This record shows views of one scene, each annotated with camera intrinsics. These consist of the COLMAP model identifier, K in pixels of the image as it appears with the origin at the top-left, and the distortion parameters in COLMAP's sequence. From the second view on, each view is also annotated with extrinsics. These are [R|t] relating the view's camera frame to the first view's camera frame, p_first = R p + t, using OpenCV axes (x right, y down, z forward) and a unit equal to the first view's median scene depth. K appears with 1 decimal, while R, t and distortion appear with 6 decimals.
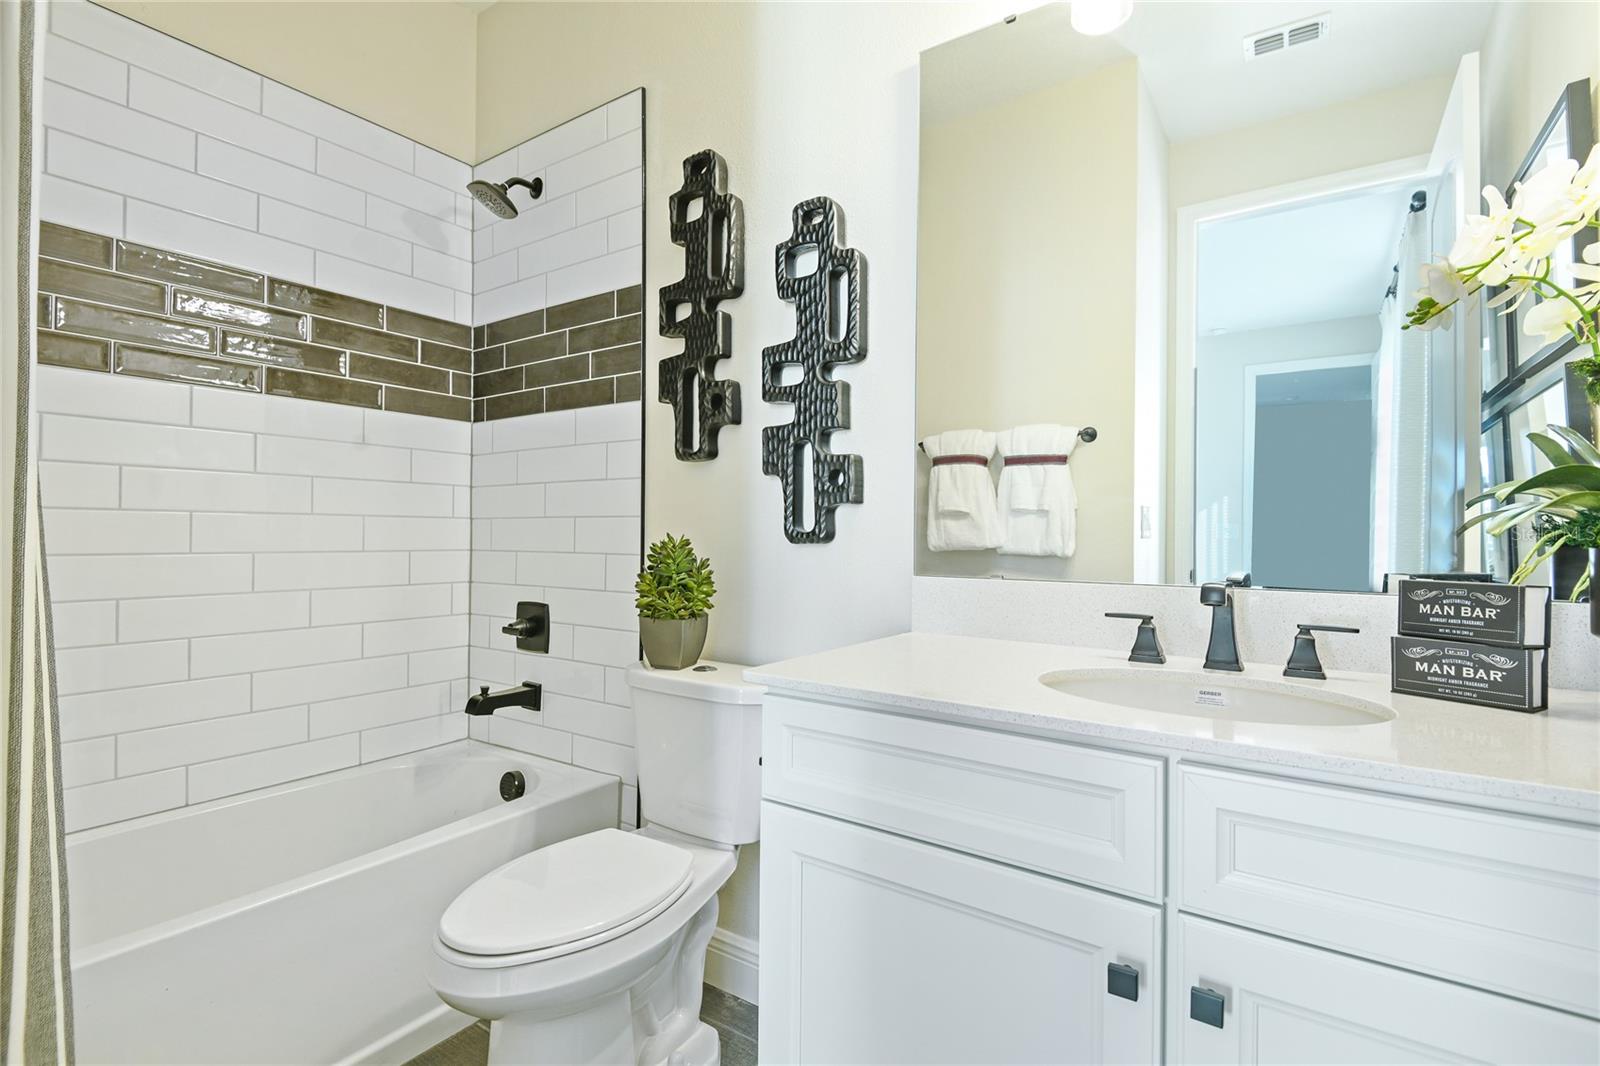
lens RADIAL K [[770.2, 0, 790.0], [0, 770.2, 530.1], [0, 0, 1]] dist [-0.014058, -0.000509]
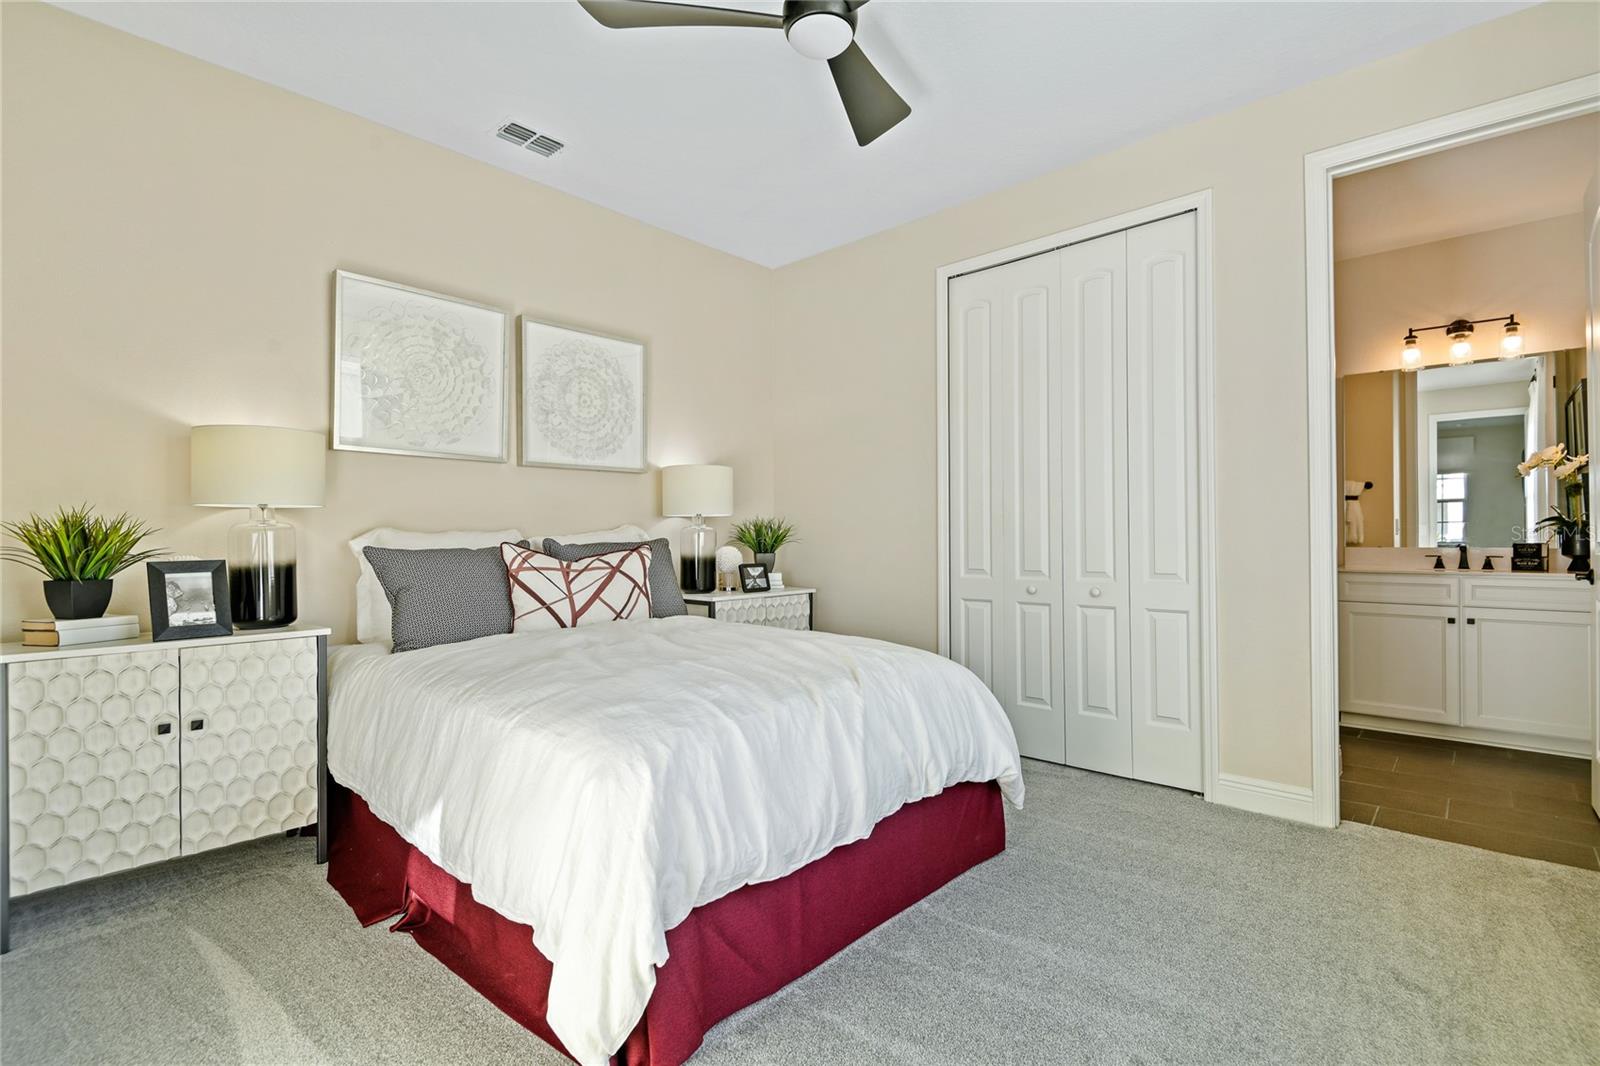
lens RADIAL K [[770.2, 0, 790.0], [0, 770.2, 530.1], [0, 0, 1]] dist [-0.014058, -0.000509]
pose [[0.991141, -0.008981, -0.132508, -2.316221], [0.008665, 0.999958, -0.002962, -0.025893], [0.132529, 0.001787, 0.991177, -3.285450]]
